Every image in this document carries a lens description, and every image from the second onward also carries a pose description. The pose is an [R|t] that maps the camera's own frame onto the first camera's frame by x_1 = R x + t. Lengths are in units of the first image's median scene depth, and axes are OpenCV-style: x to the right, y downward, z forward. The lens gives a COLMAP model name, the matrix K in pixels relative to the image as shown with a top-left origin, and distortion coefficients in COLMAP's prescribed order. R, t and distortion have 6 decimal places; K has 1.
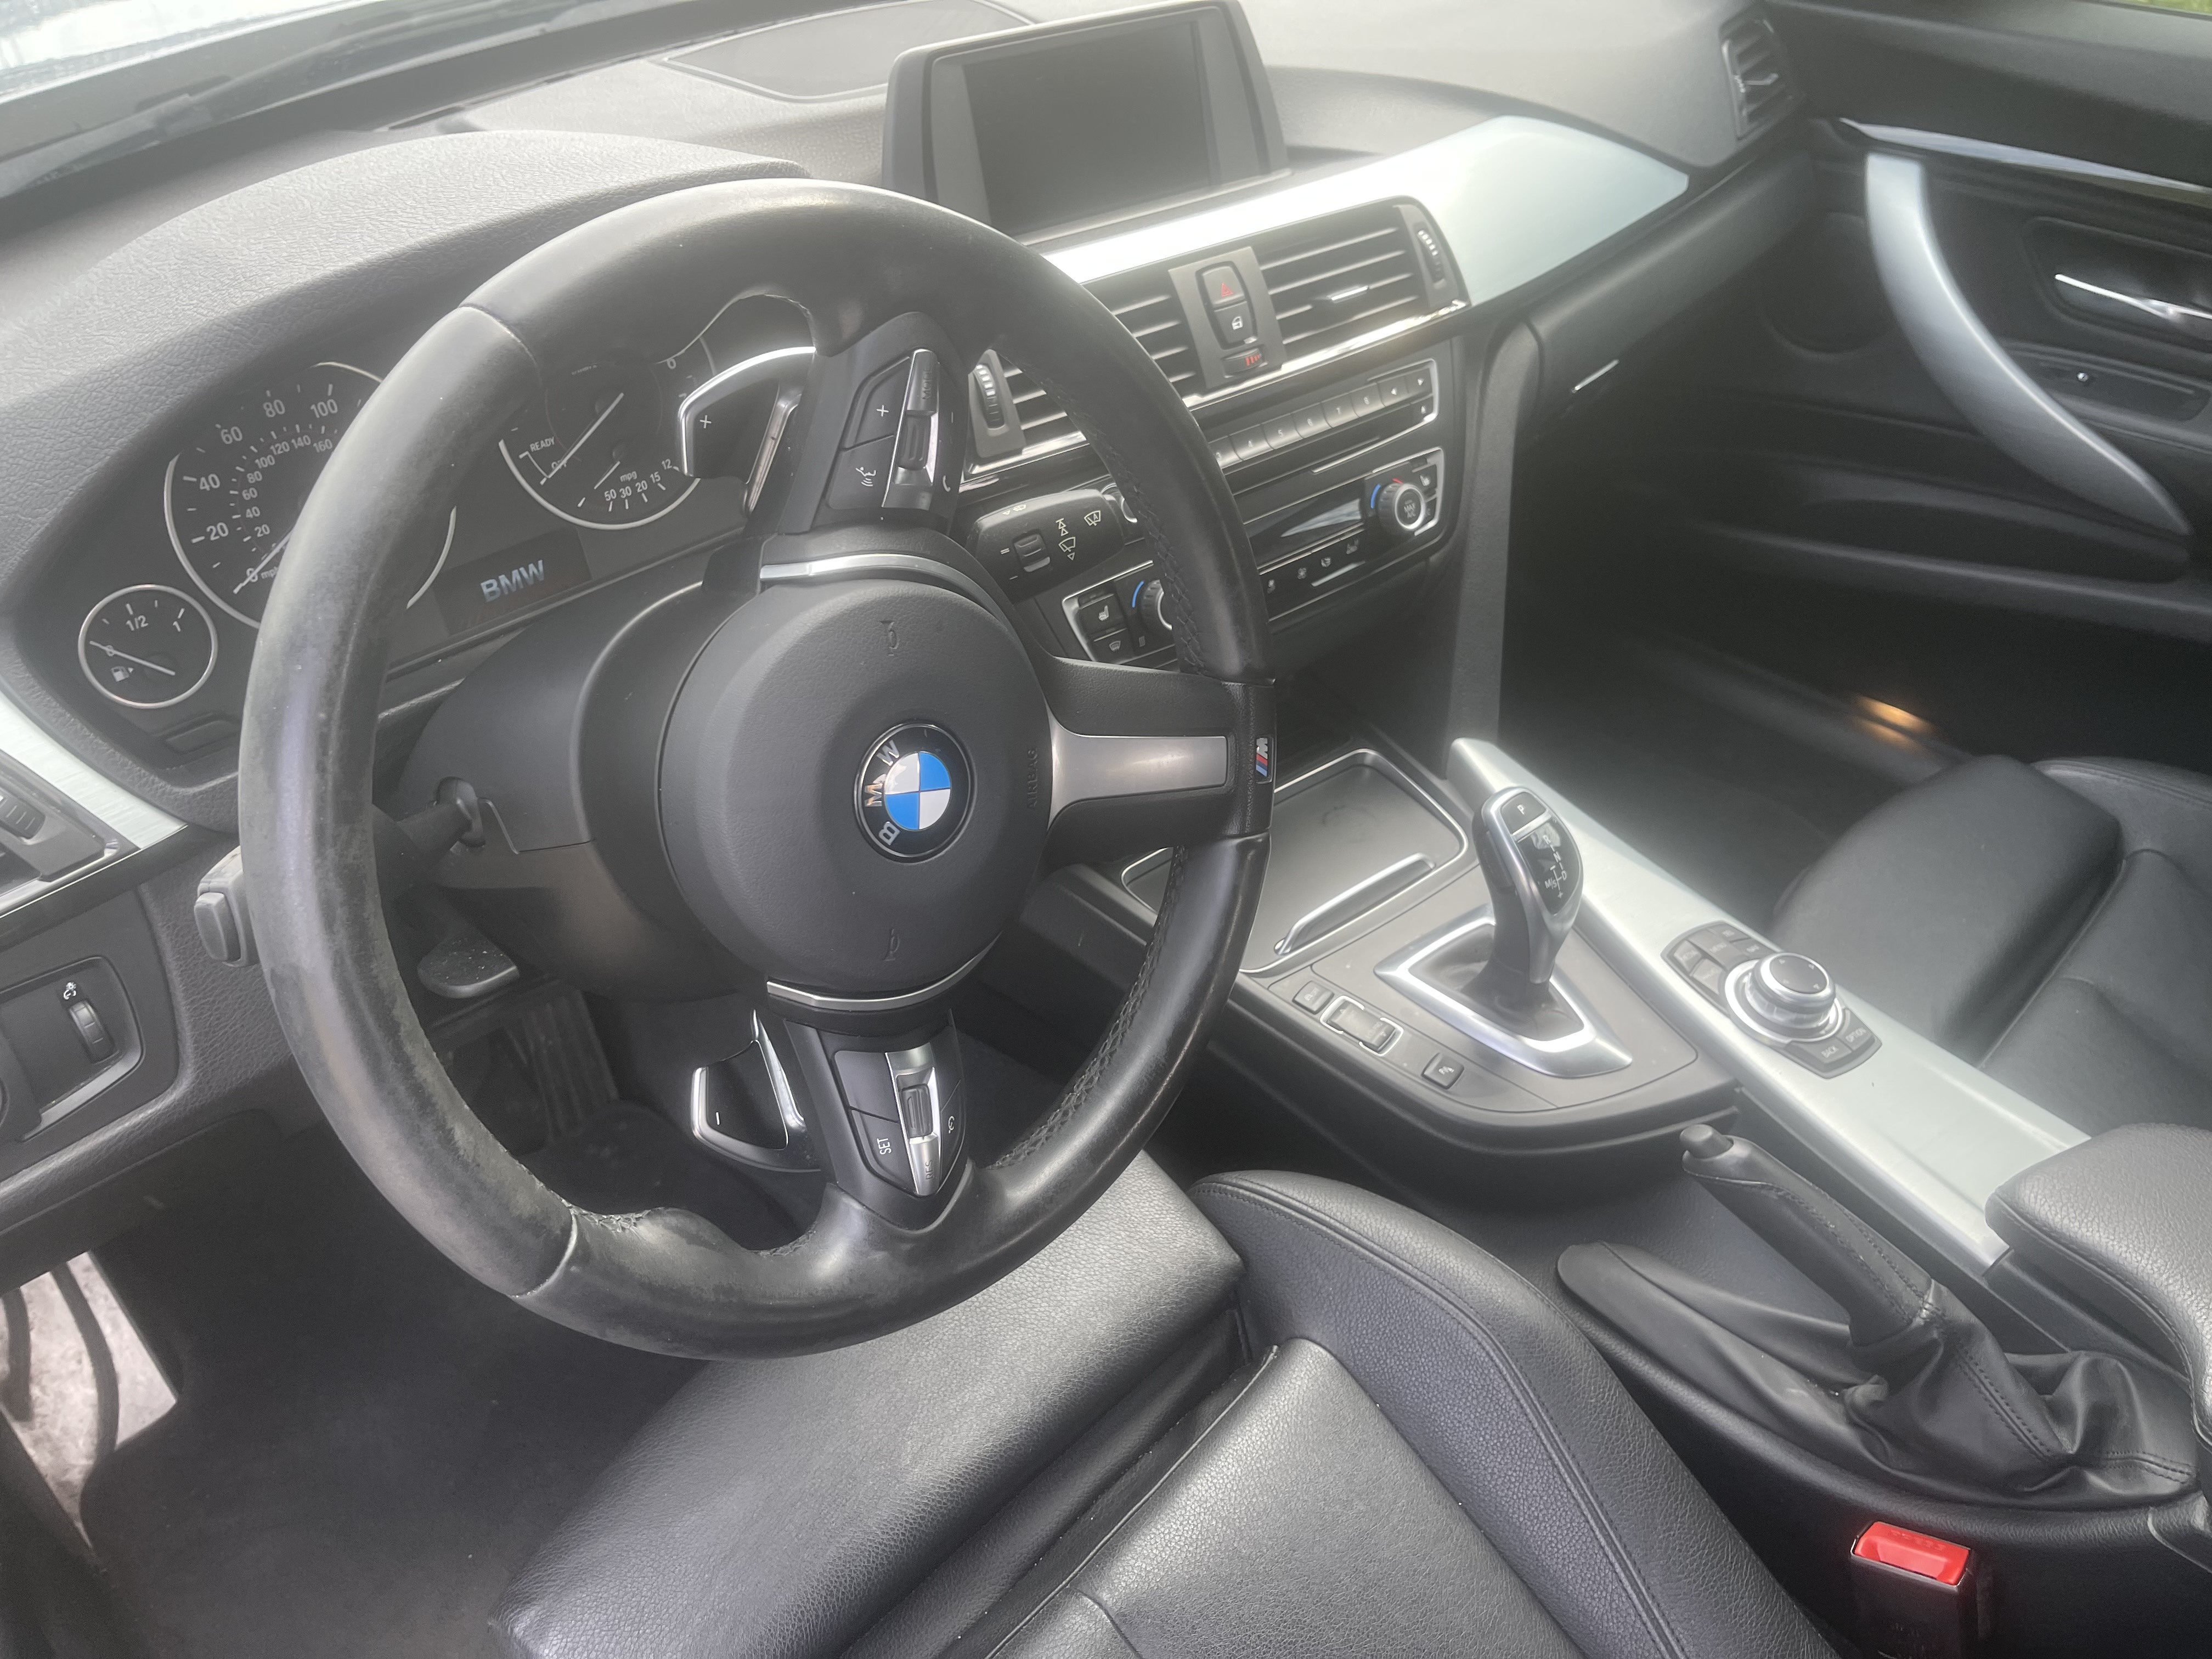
lens RADIAL K [[1701.4, 0, 1096.1], [0, 1701.4, 823.9], [0, 0, 1]] dist [0.080146, -0.115869]
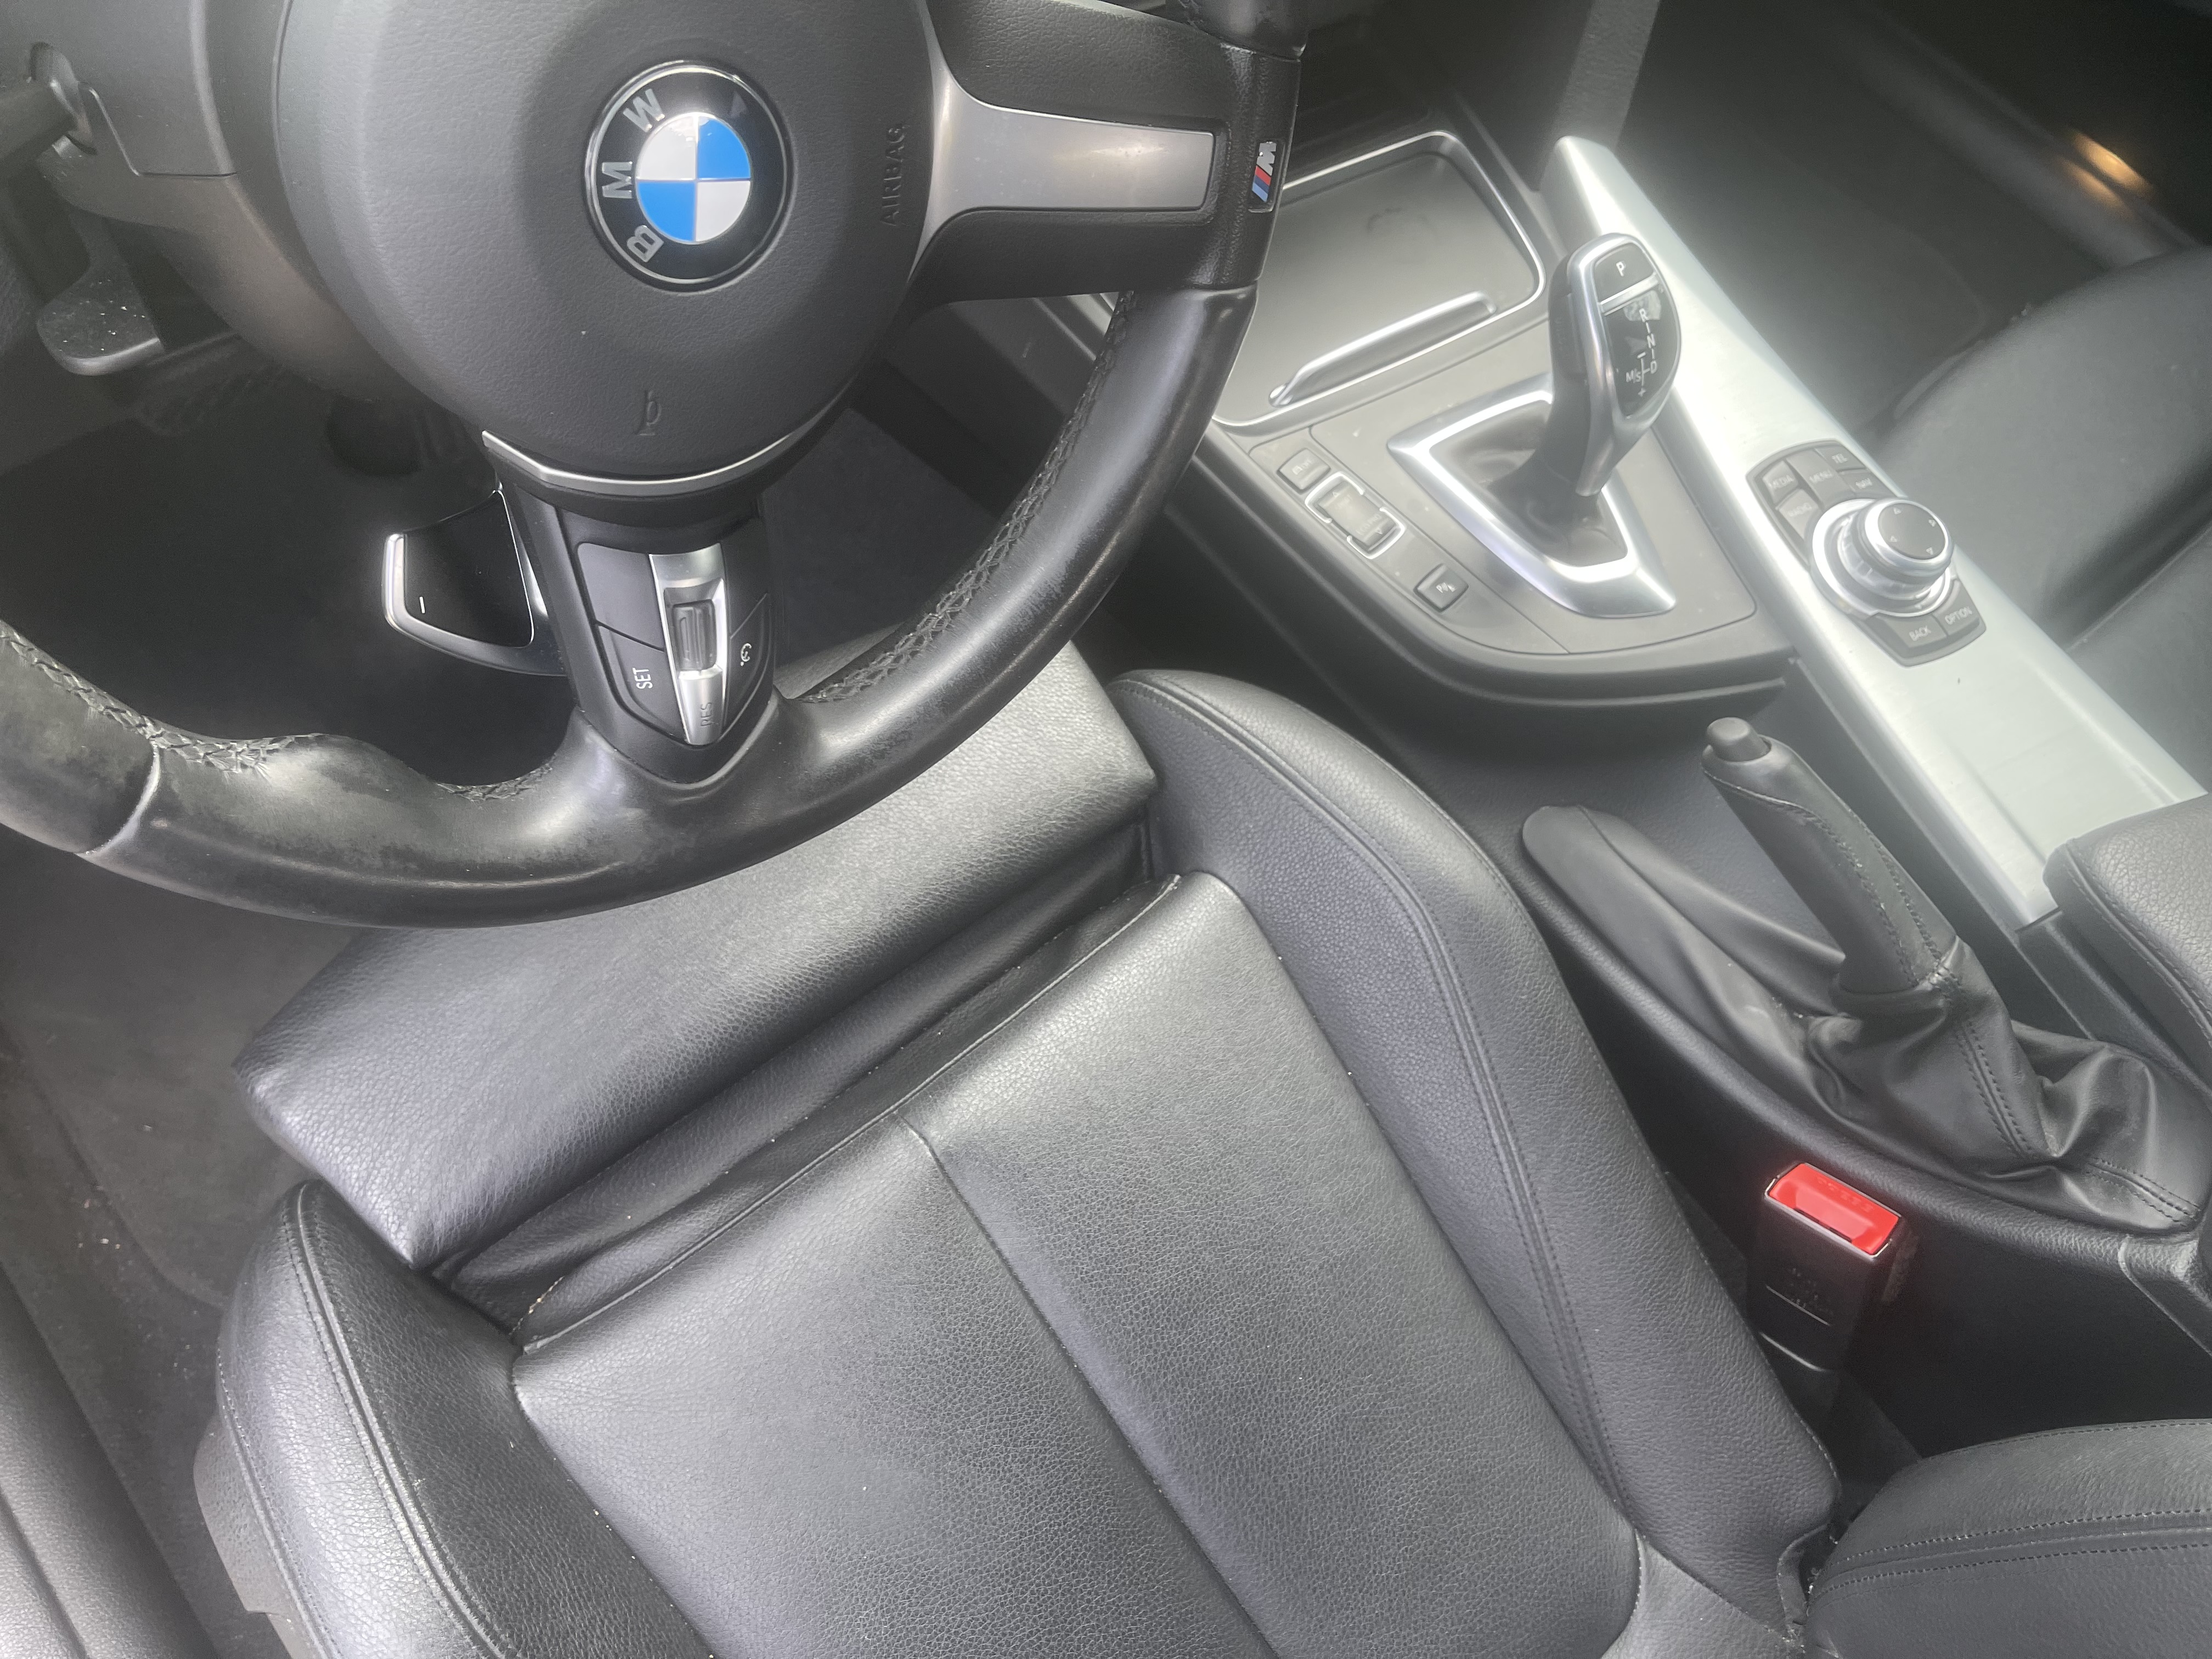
lens RADIAL K [[1701.4, 0, 1096.1], [0, 1701.4, 823.9], [0, 0, 1]] dist [0.080146, -0.115869]
pose [[0.989789, 0.141864, 0.013873, 0.051295], [-0.136258, 0.913098, 0.384299, -0.048919], [0.041851, -0.382265, 0.923105, 0.227654]]
